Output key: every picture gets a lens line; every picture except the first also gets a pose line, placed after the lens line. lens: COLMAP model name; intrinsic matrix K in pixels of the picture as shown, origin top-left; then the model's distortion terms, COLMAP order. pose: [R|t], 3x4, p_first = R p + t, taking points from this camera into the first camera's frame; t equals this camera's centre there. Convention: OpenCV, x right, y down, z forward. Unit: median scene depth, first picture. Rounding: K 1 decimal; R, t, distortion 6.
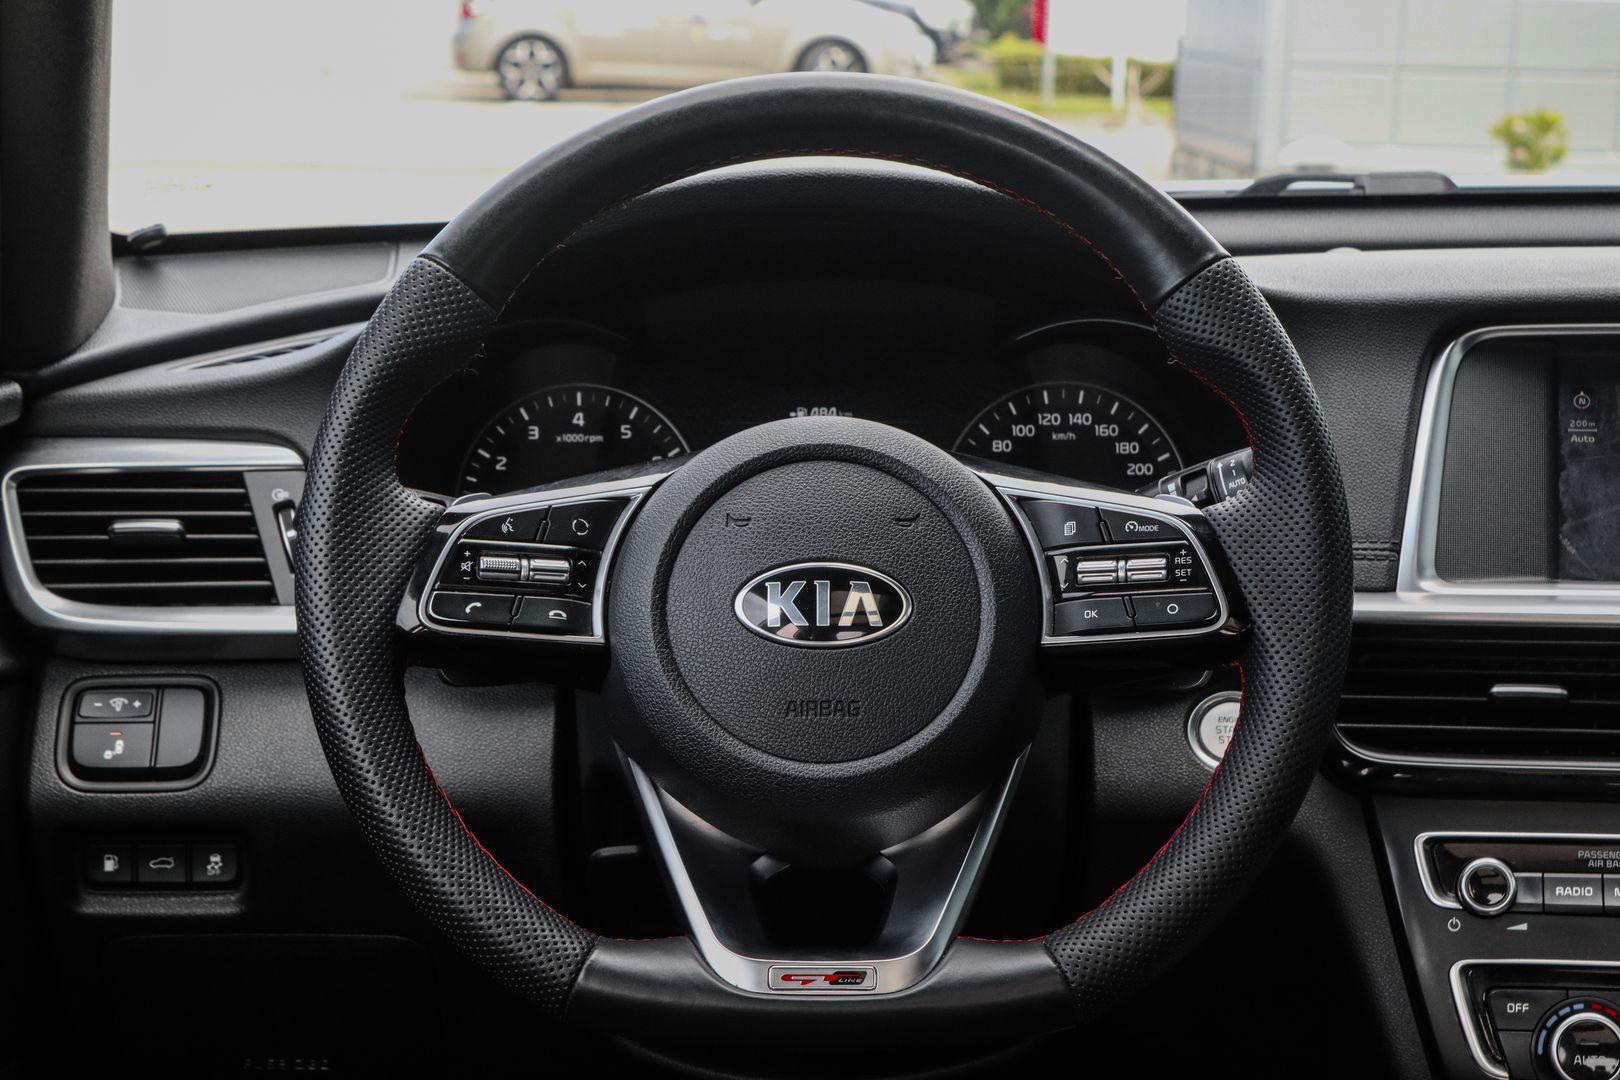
lens RADIAL K [[3489.3, 0, 807.9], [0, 3489.3, 537.7], [0, 0, 1]] dist [0.091649, 0.000000]
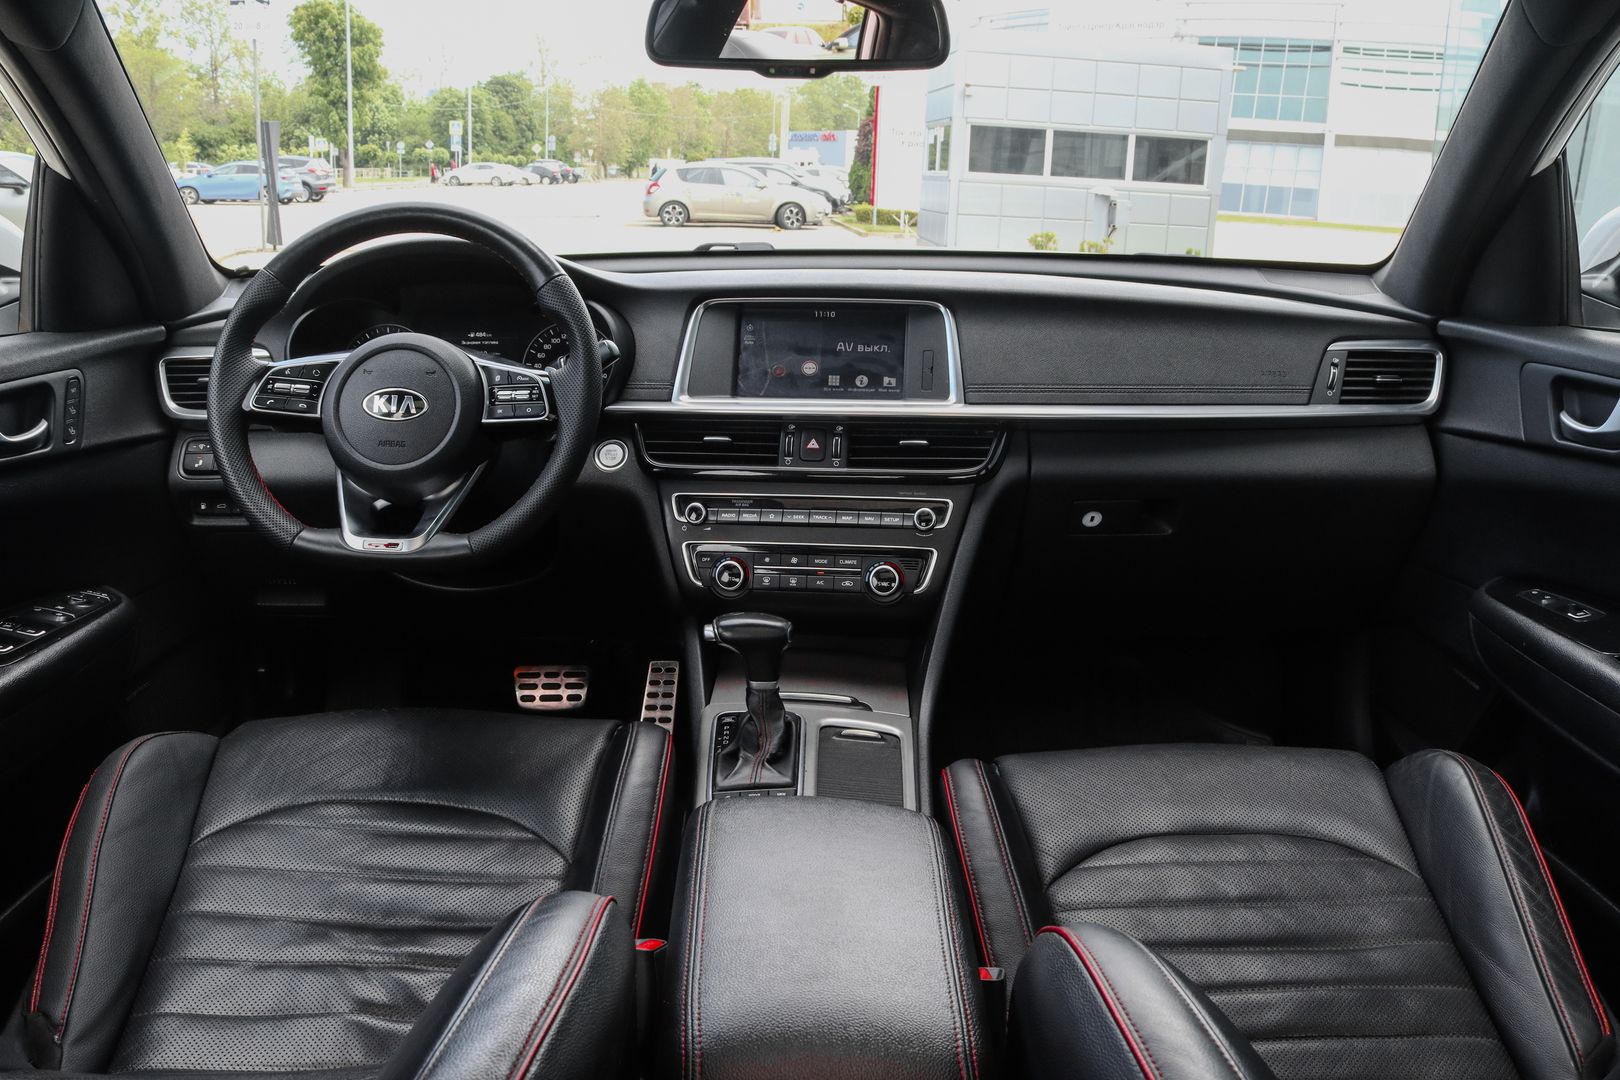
lens RADIAL K [[1331.7, 0, 802.0], [0, 1331.7, 531.2], [0, 0, 1]] dist [-0.155789, 0.121821]
pose [[0.999921, 0.000337, 0.012604, 0.252559], [-0.001621, 0.994785, 0.101981, 0.010706], [-0.012503, -0.101993, 0.994706, 0.006972]]
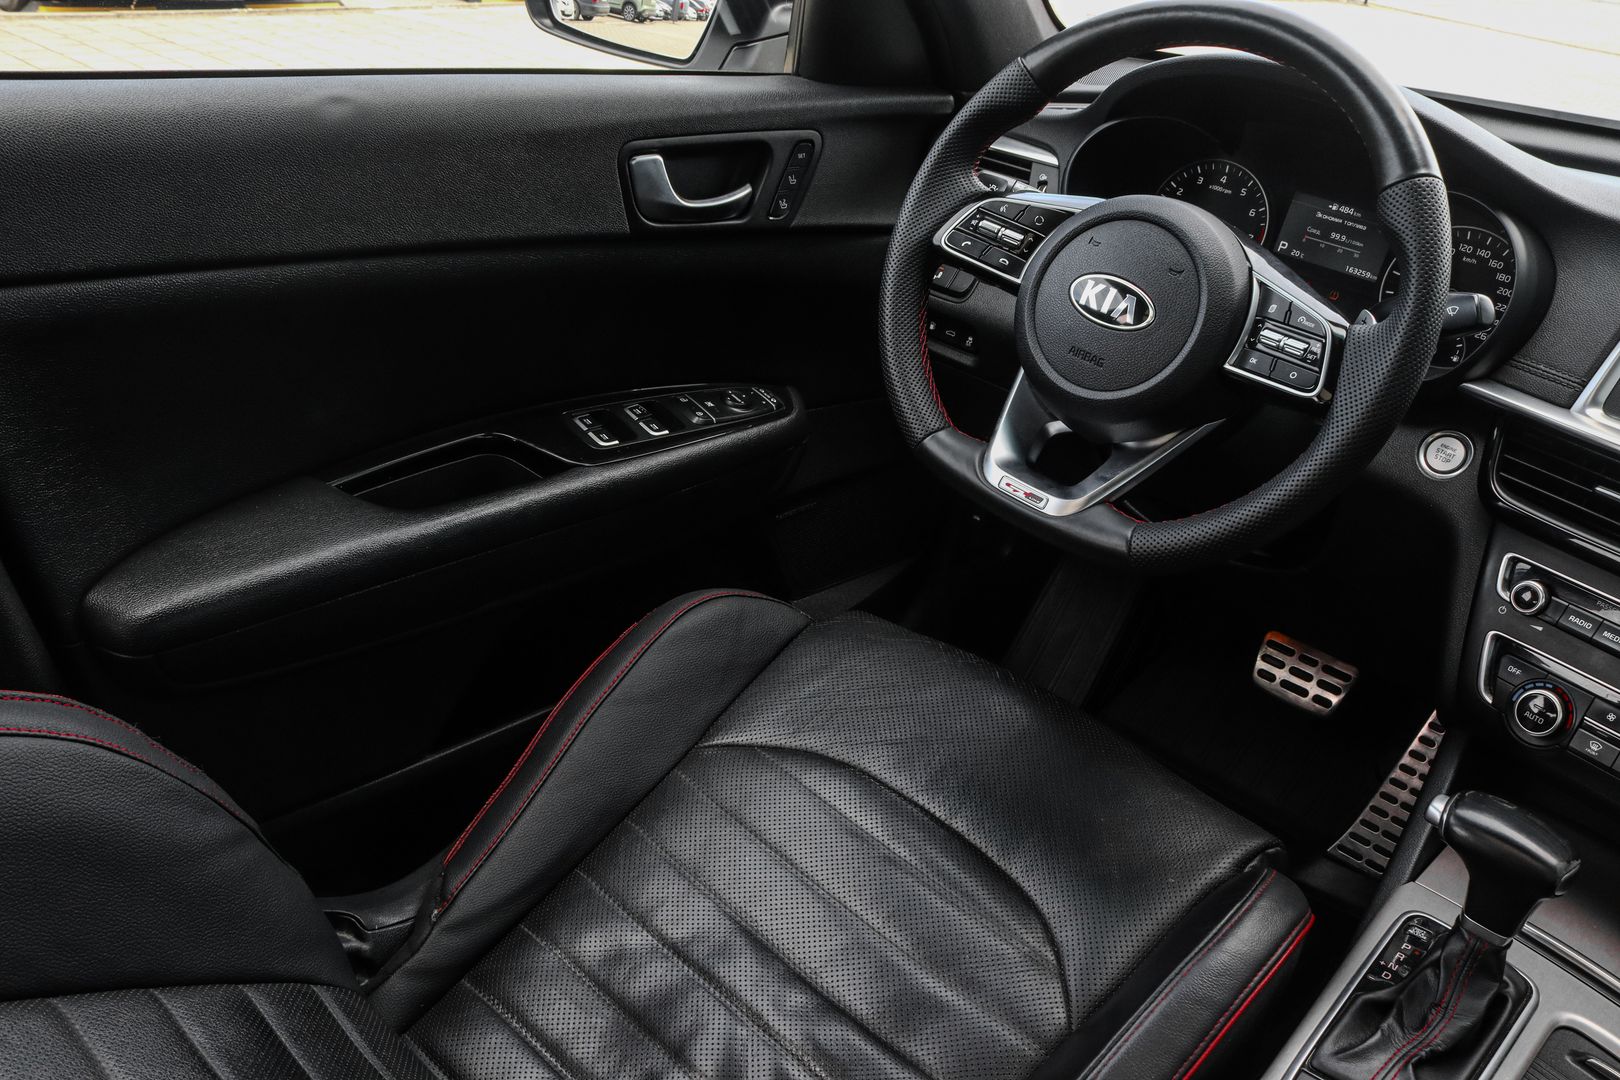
lens RADIAL K [[1331.7, 0, 819.7], [0, 1331.7, 538.6], [0, 0, 1]] dist [-0.155789, 0.121821]
pose [[0.728431, 0.390163, -0.563170, 0.270596], [-0.215213, 0.910703, 0.352566, -0.063190], [0.650439, -0.135618, 0.747353, 0.330419]]
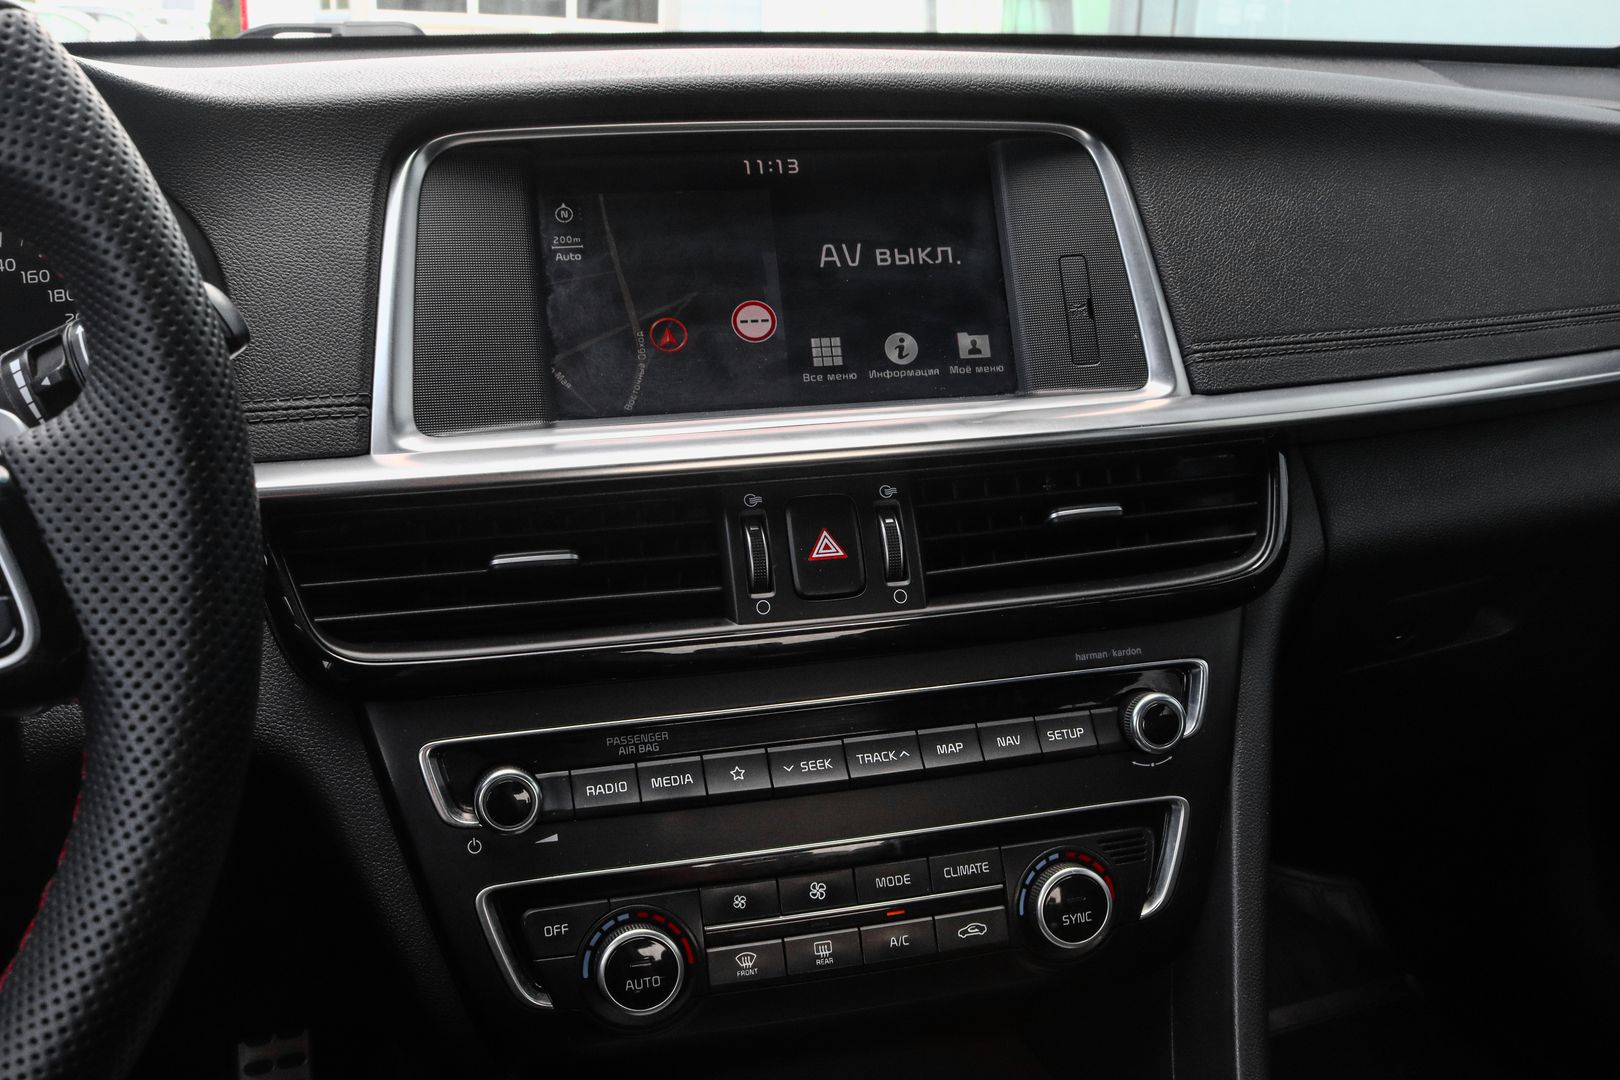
lens RADIAL K [[1605.0, 0, 822.3], [0, 1605.0, 555.4], [0, 0, 1]] dist [-0.091558, 0.000000]
pose [[0.920479, -0.117645, 0.372664, 0.122621], [0.054845, 0.983062, 0.174874, -0.021489], [-0.386925, -0.140529, 0.911340, 0.606161]]
